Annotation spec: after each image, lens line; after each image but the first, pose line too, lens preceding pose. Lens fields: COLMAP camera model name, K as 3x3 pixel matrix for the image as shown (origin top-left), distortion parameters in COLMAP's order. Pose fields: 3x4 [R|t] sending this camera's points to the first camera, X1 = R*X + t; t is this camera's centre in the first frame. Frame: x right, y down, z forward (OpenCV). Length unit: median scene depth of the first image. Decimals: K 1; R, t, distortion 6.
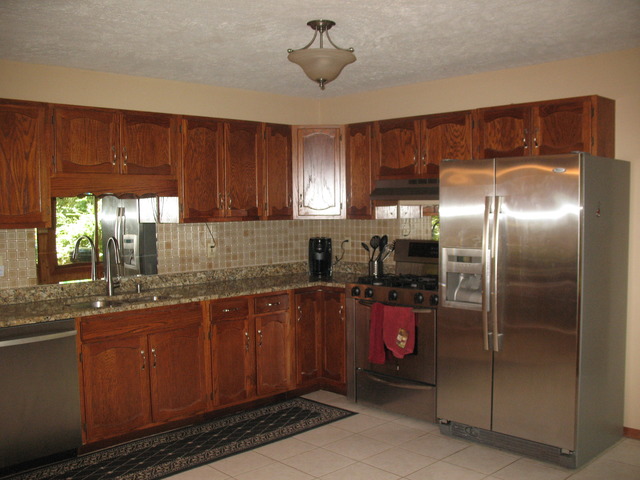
lens RADIAL K [[653.8, 0, 320.0], [0, 653.8, 240.0], [0, 0, 1]] dist [-0.125095, 0.042839]
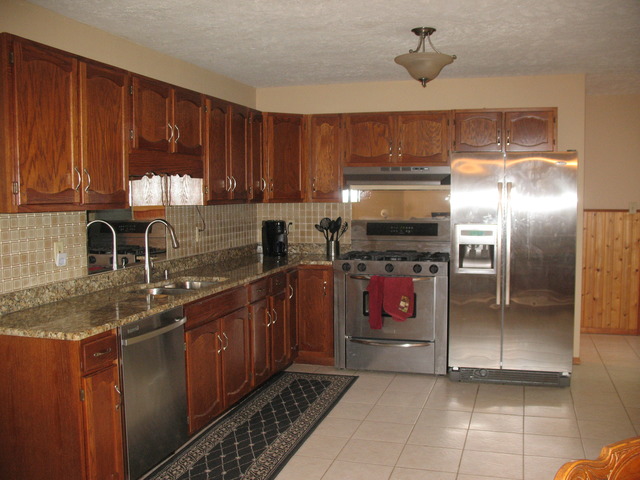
lens RADIAL K [[653.8, 0, 320.0], [0, 653.8, 240.0], [0, 0, 1]] dist [-0.125095, 0.042839]
pose [[0.873943, -0.027159, 0.485270, -0.590379], [0.020771, 0.999612, 0.018538, 0.012782], [-0.485585, -0.006122, 0.874168, 0.064930]]
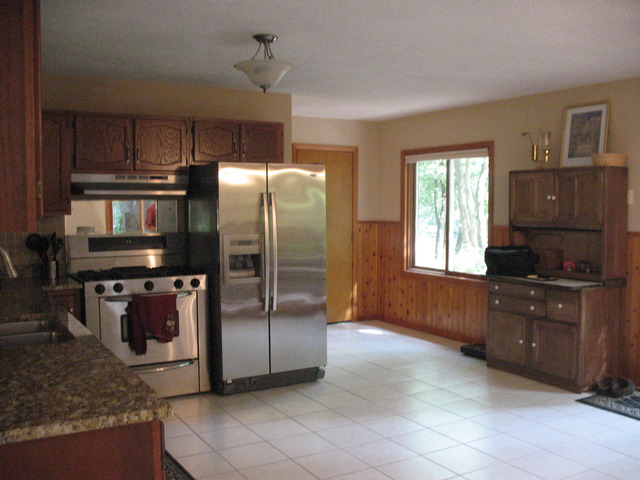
lens RADIAL K [[653.8, 0, 320.0], [0, 653.8, 240.0], [0, 0, 1]] dist [-0.125095, 0.042839]
pose [[0.243464, -0.044607, 0.968884, -0.884175], [0.051390, 0.998132, 0.033040, -0.009340], [-0.968548, 0.041747, 0.245301, 0.517564]]
